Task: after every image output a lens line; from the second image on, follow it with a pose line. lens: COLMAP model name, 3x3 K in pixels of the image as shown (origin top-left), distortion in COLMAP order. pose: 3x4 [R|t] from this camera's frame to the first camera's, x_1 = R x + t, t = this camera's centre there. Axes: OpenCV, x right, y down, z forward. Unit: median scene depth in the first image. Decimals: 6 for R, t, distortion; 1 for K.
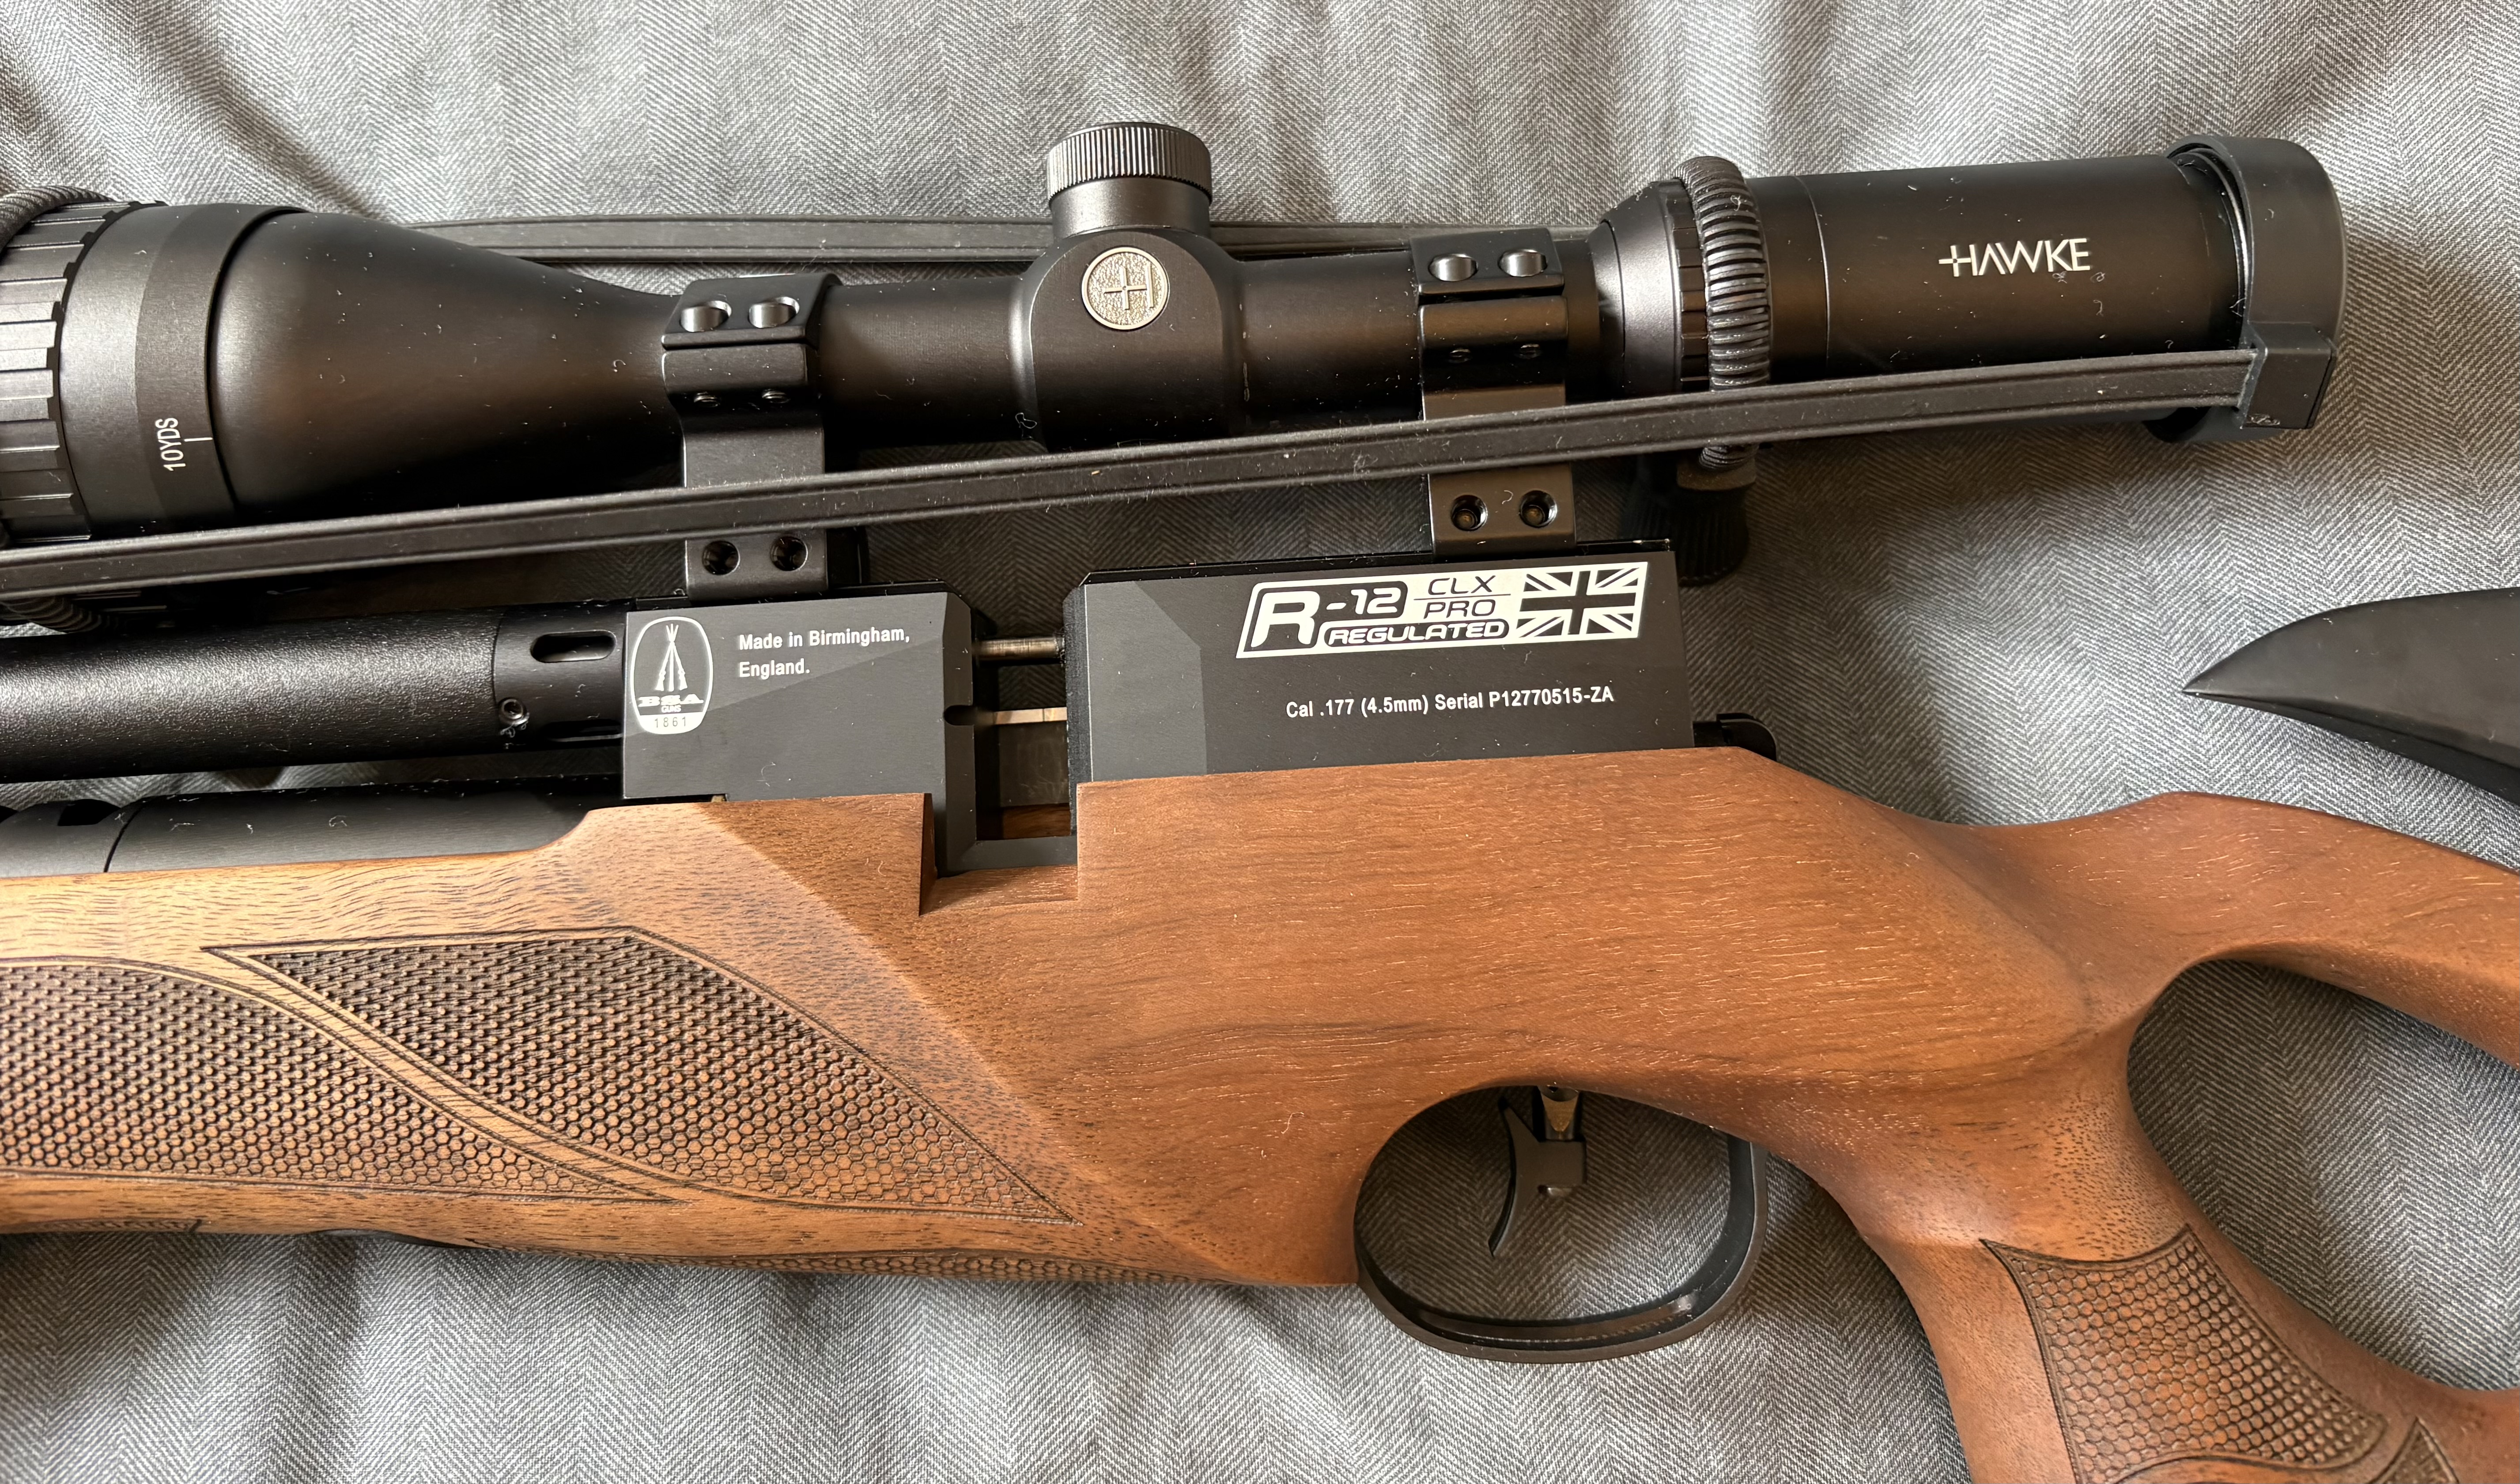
lens RADIAL K [[1963.0, 0, 1251.5], [0, 1963.0, 552.3], [0, 0, 1]] dist [0.001796, -0.028432]
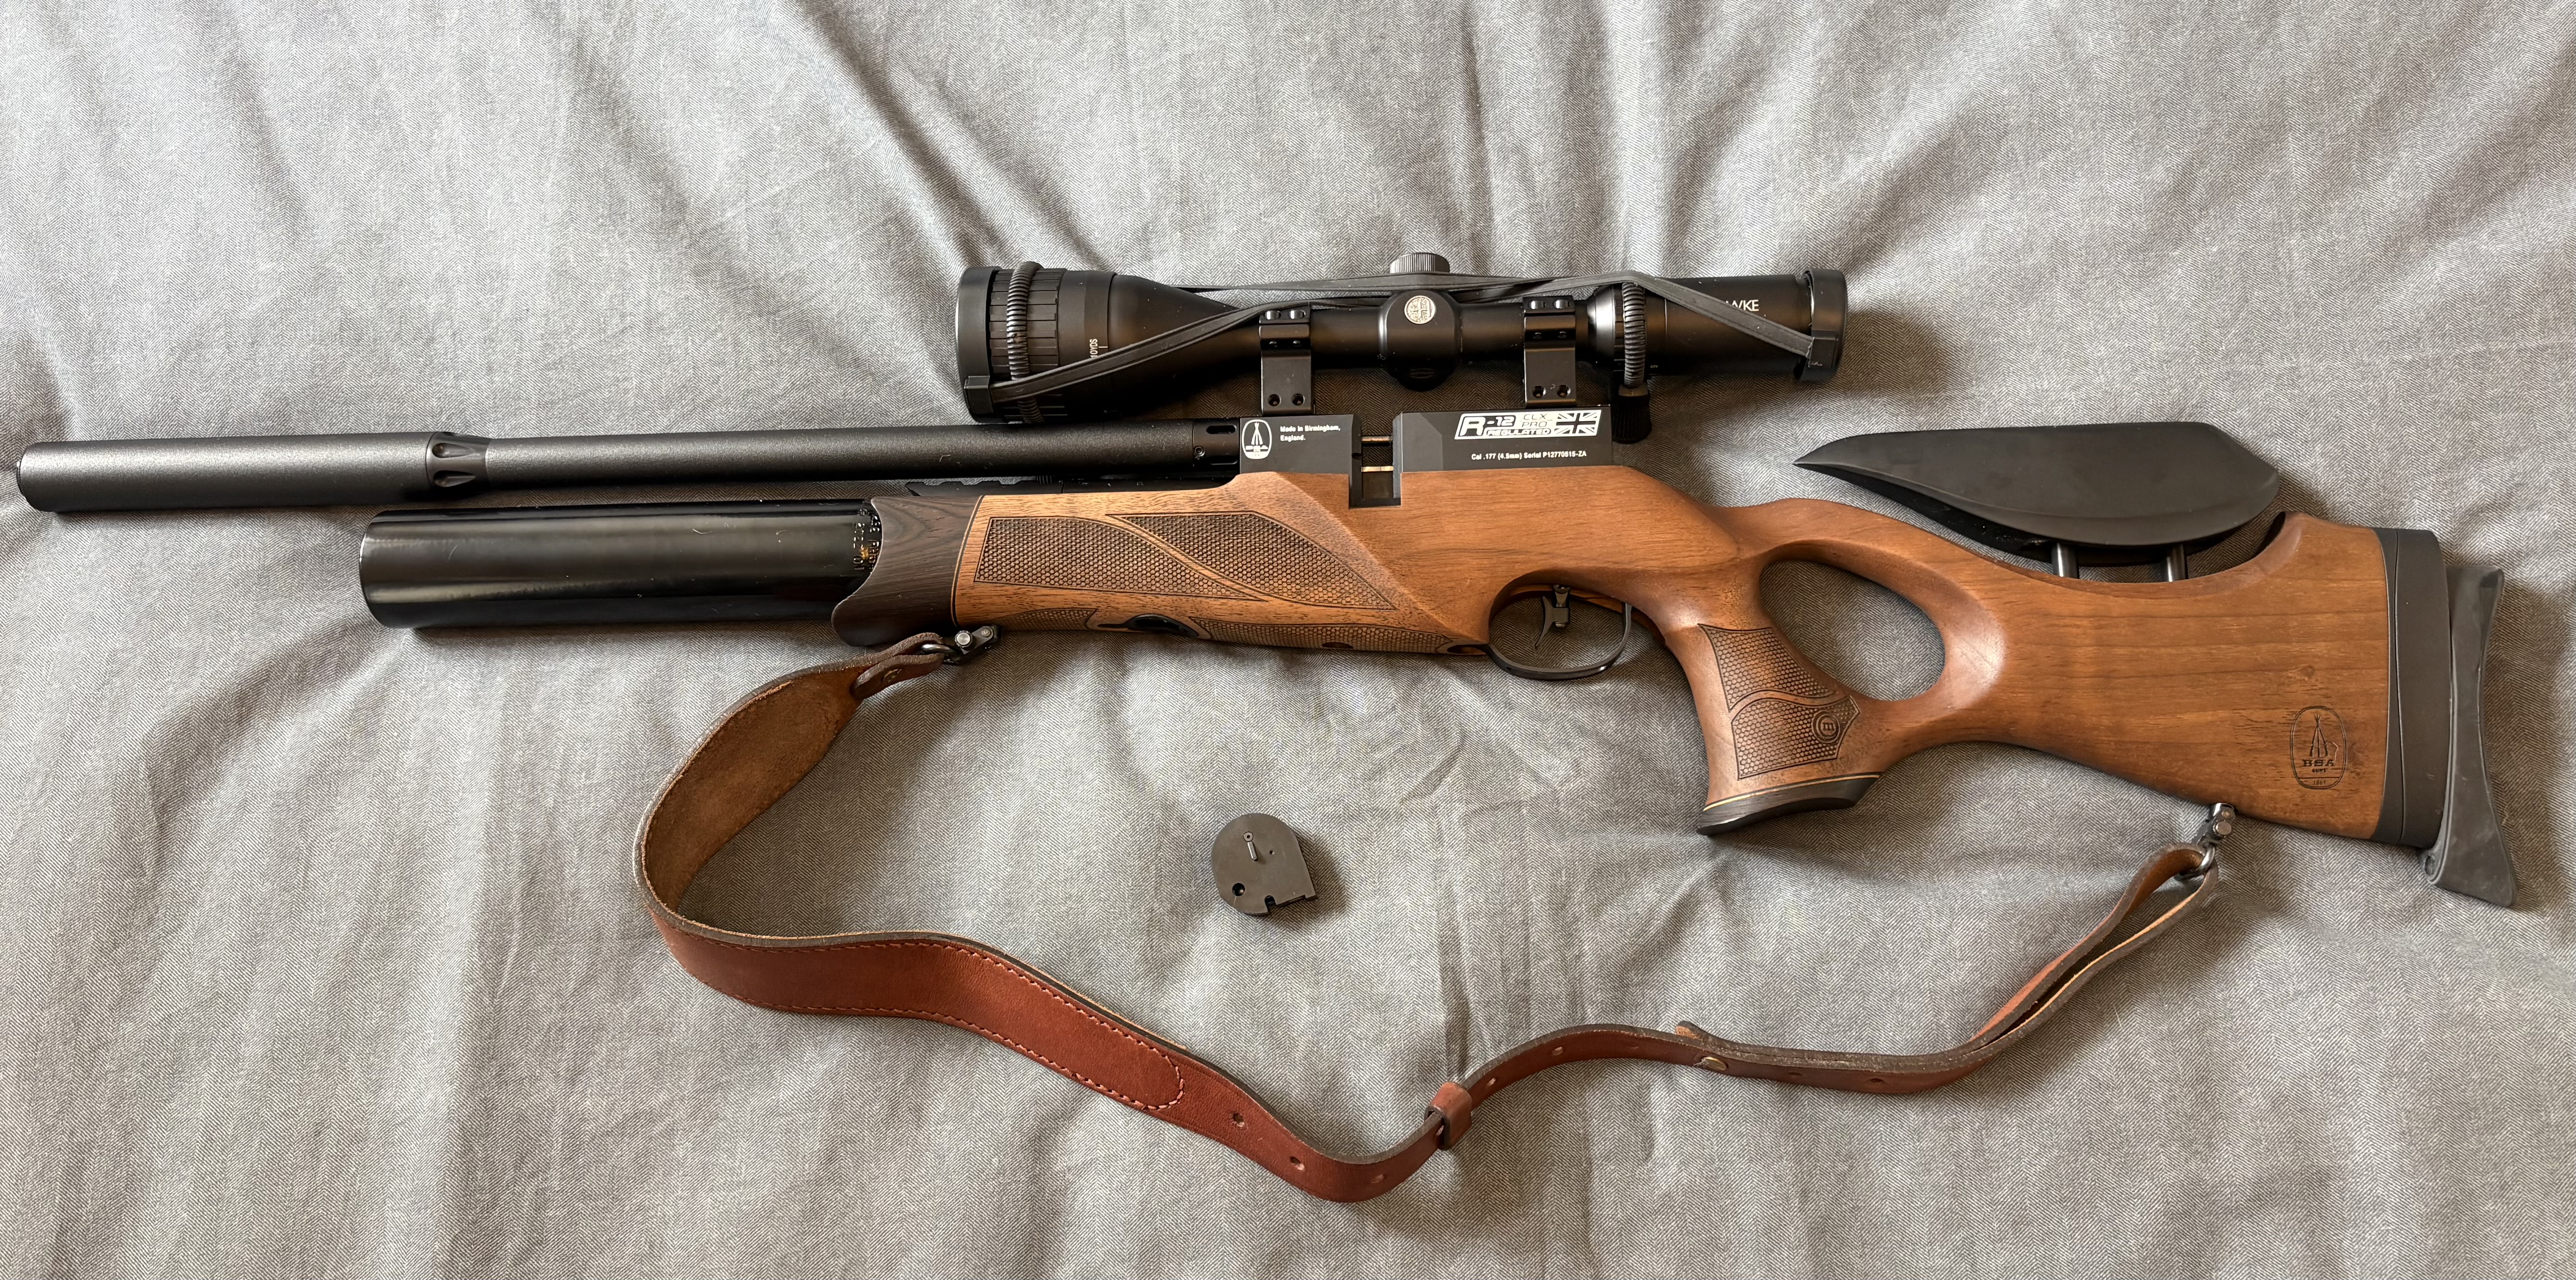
lens RADIAL K [[1995.5, 0, 1292.2], [0, 1995.5, 678.1], [0, 0, 1]] dist [0.017619, -0.004975]
pose [[0.998221, 0.040123, -0.044106, -0.106418], [-0.042181, 0.998015, -0.046767, 0.570701], [0.042142, 0.048544, 0.997932, -1.973721]]
